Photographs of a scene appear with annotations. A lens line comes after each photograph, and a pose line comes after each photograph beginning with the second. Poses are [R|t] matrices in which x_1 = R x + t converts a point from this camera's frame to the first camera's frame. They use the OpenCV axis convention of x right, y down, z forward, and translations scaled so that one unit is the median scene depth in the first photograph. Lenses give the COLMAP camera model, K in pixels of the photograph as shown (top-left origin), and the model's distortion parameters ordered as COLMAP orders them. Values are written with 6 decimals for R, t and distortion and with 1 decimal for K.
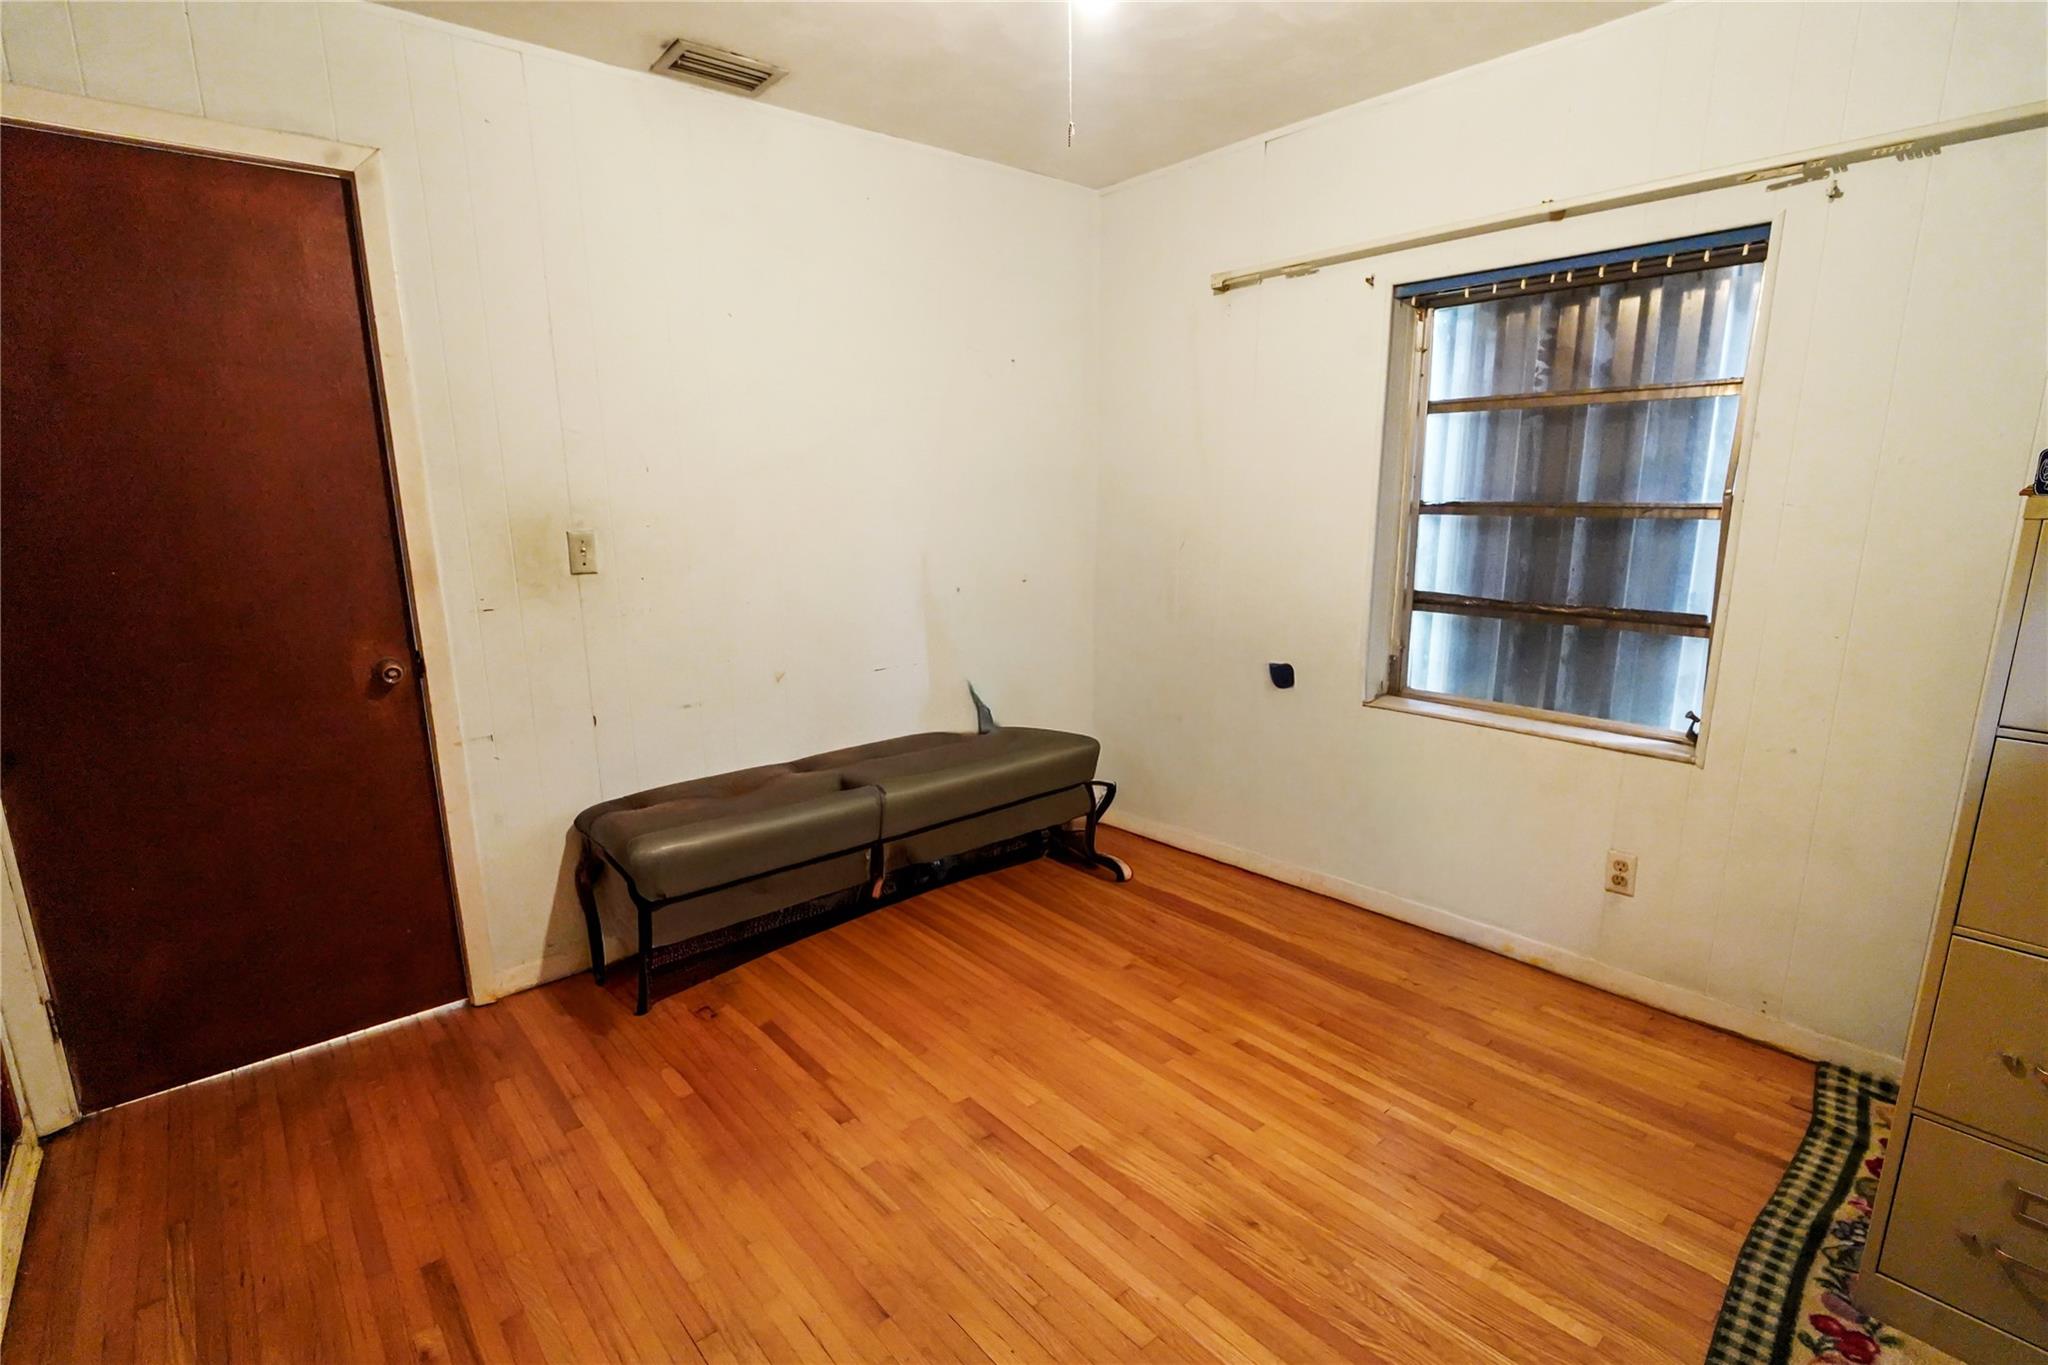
lens RADIAL K [[959.6, 0, 1041.0], [0, 959.6, 692.9], [0, 0, 1]] dist [0.000438, -0.005083]
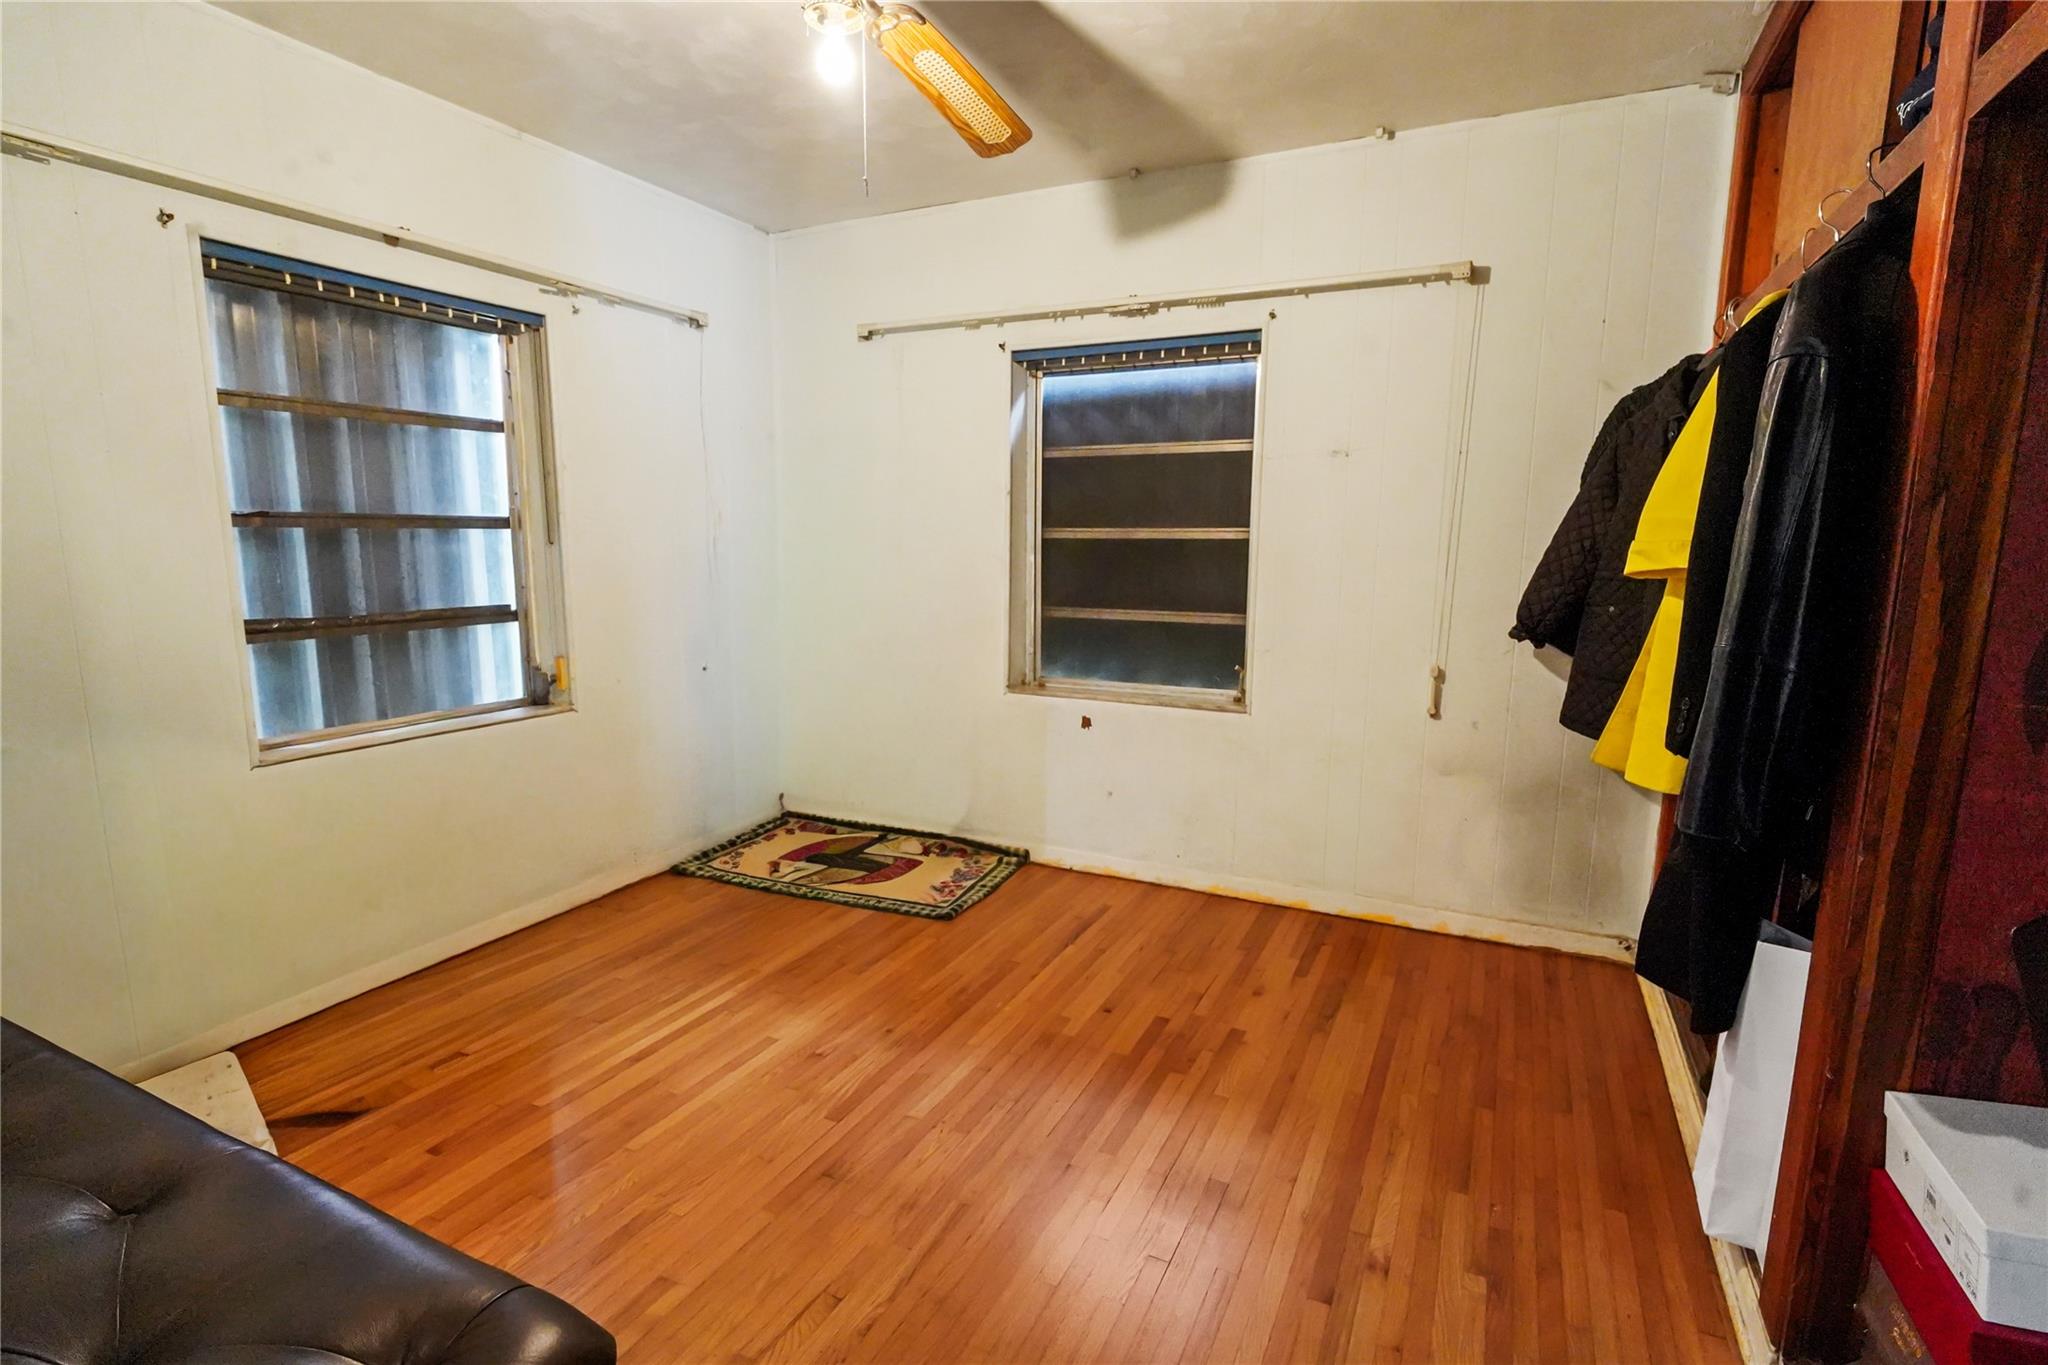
lens RADIAL K [[959.6, 0, 1038.4], [0, 959.6, 694.3], [0, 0, 1]] dist [0.000438, -0.005083]
pose [[-0.397614, -0.140254, 0.906770, -0.778876], [0.180718, 0.956920, 0.227255, -0.132846], [-0.899580, 0.254229, -0.355139, 0.882407]]
